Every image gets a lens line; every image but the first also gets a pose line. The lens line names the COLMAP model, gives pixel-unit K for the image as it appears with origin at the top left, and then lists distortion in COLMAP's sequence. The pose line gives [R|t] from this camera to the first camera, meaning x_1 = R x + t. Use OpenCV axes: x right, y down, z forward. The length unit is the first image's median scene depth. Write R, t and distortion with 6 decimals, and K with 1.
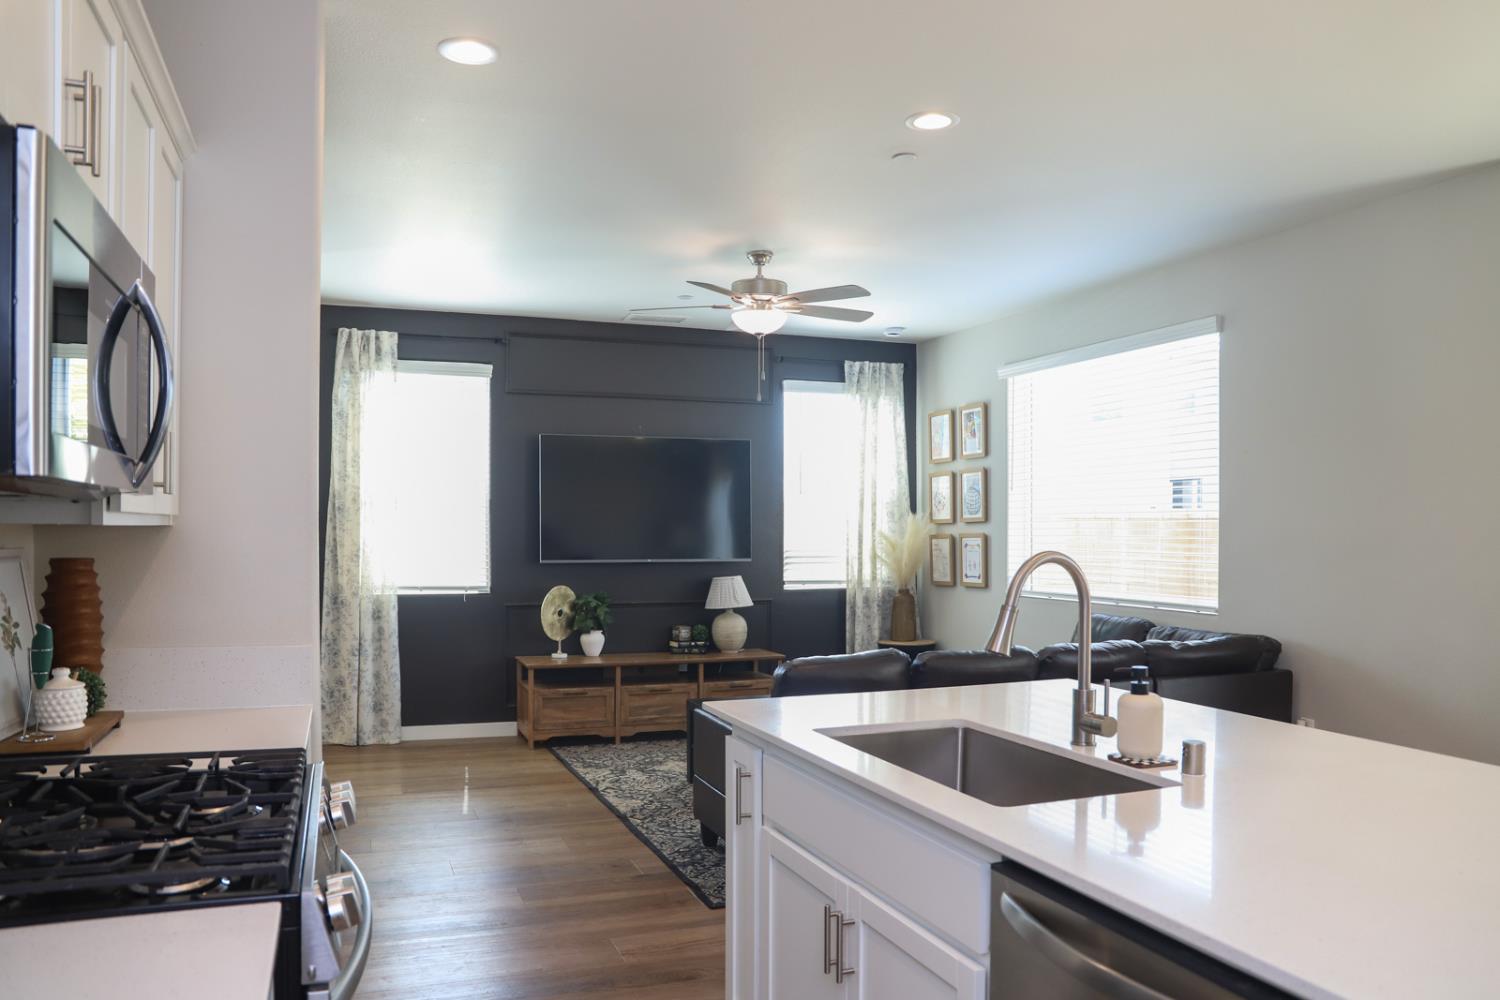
lens RADIAL K [[1065.2, 0, 698.9], [0, 1065.2, 559.6], [0, 0, 1]] dist [-0.106268, 0.001950]
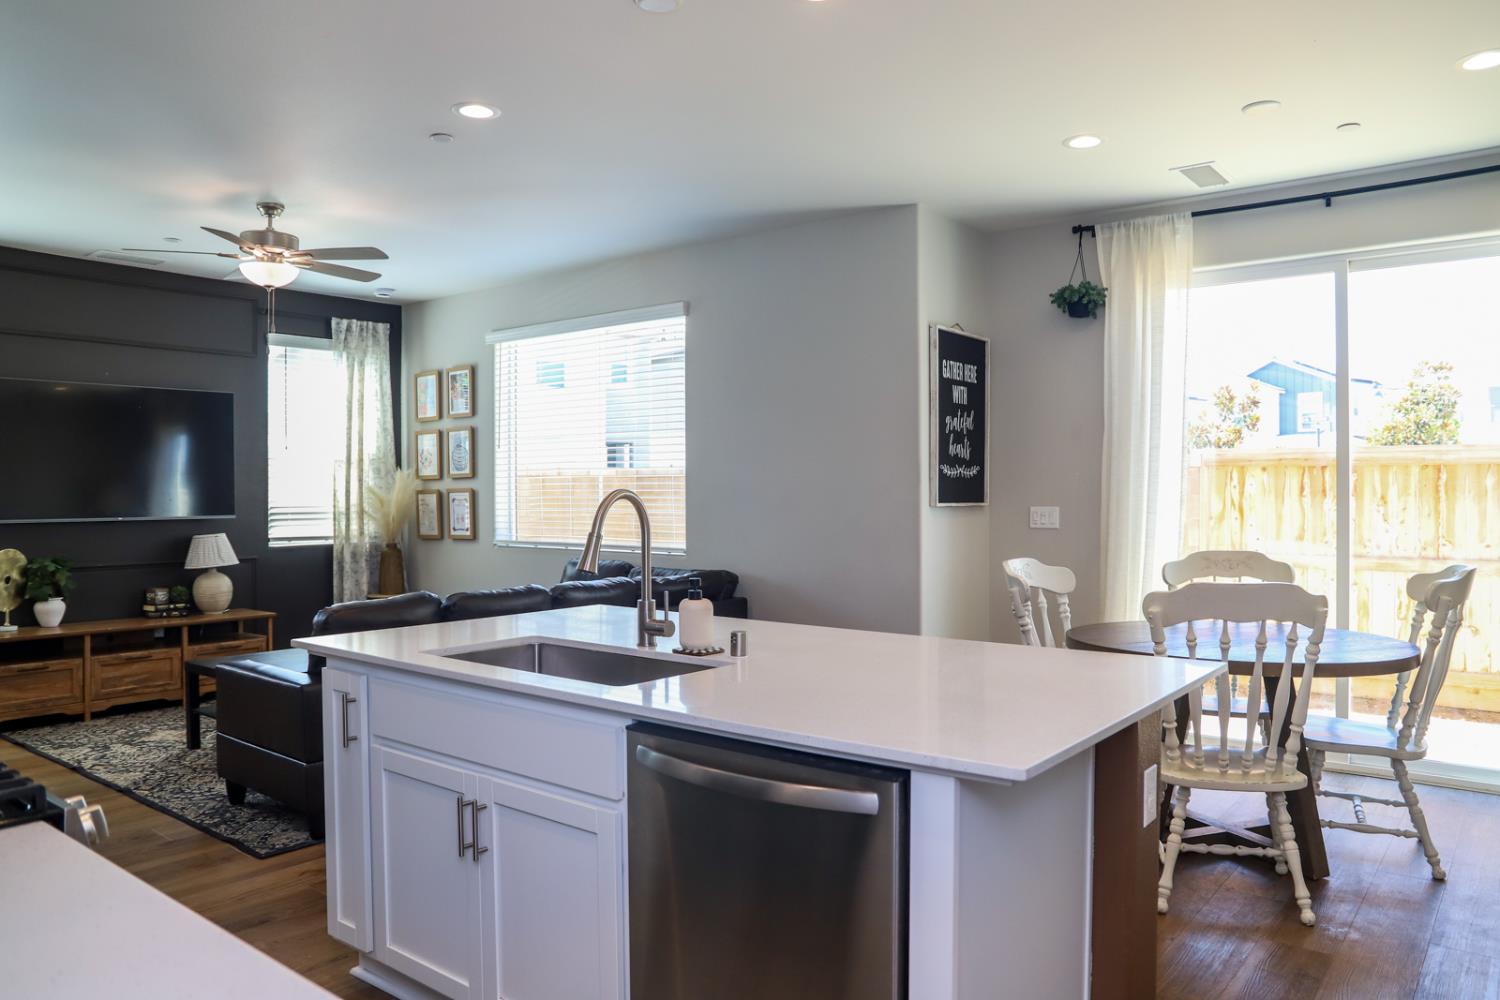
lens RADIAL K [[1060.6, 0, 747.2], [0, 1060.6, 494.7], [0, 0, 1]] dist [-0.141534, 0.111081]
pose [[0.843979, -0.004902, 0.536353, -0.065136], [0.018422, 0.999633, -0.019852, 0.007982], [-0.536059, 0.026635, 0.843760, -0.040468]]
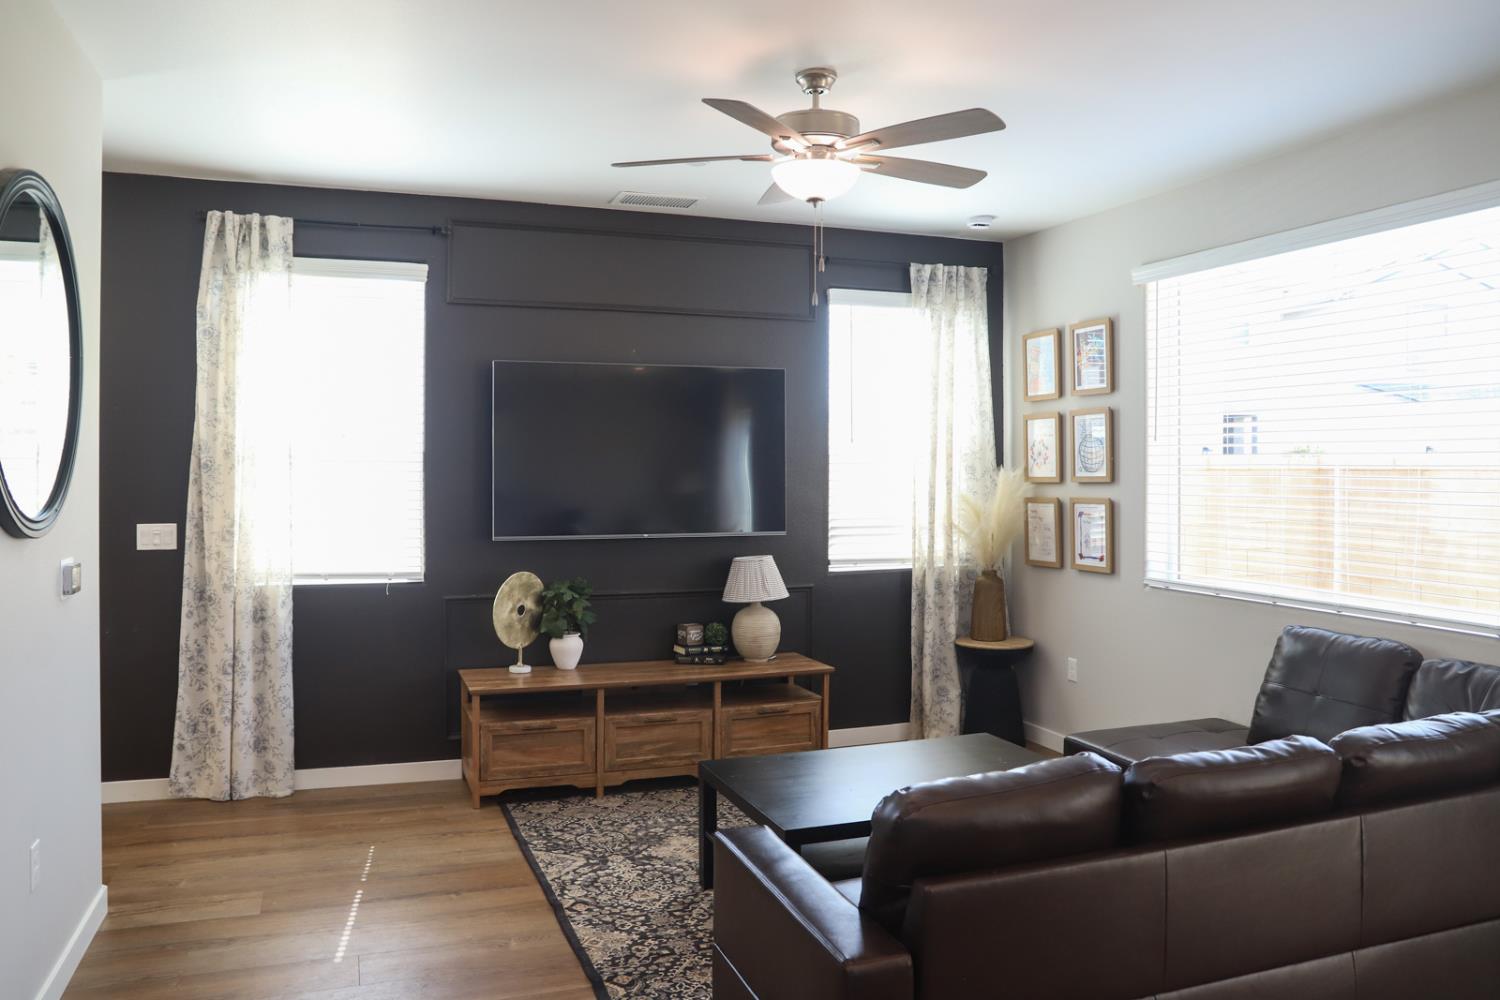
lens RADIAL K [[1076.3, 0, 691.7], [0, 1076.3, 477.9], [0, 0, 1]] dist [-0.119468, 0.055851]
pose [[0.999918, 0.001734, -0.012700, -0.006667], [-0.001933, 0.999875, -0.015711, -0.028166], [0.012671, 0.015734, 0.999796, 0.284317]]
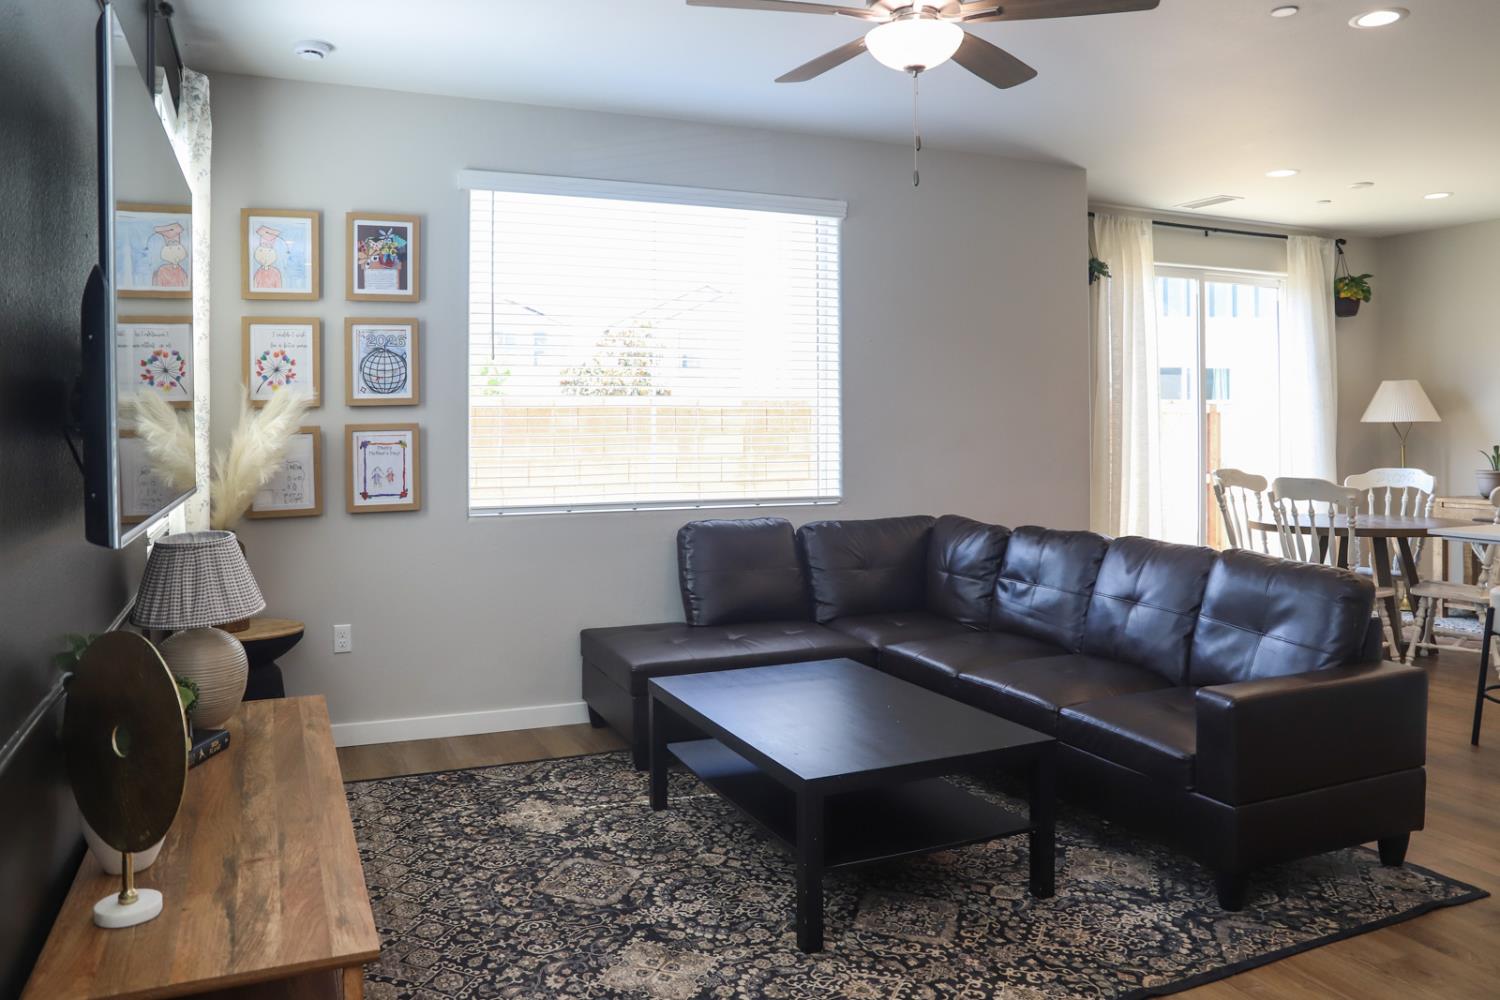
lens RADIAL K [[1082.9, 0, 730.7], [0, 1082.9, 450.3], [0, 0, 1]] dist [-0.119785, 0.069294]
pose [[-0.070312, -0.024963, 0.997213, -0.394106], [0.029140, 0.999209, 0.027068, -0.021834], [-0.997099, 0.030962, -0.069529, 0.893124]]
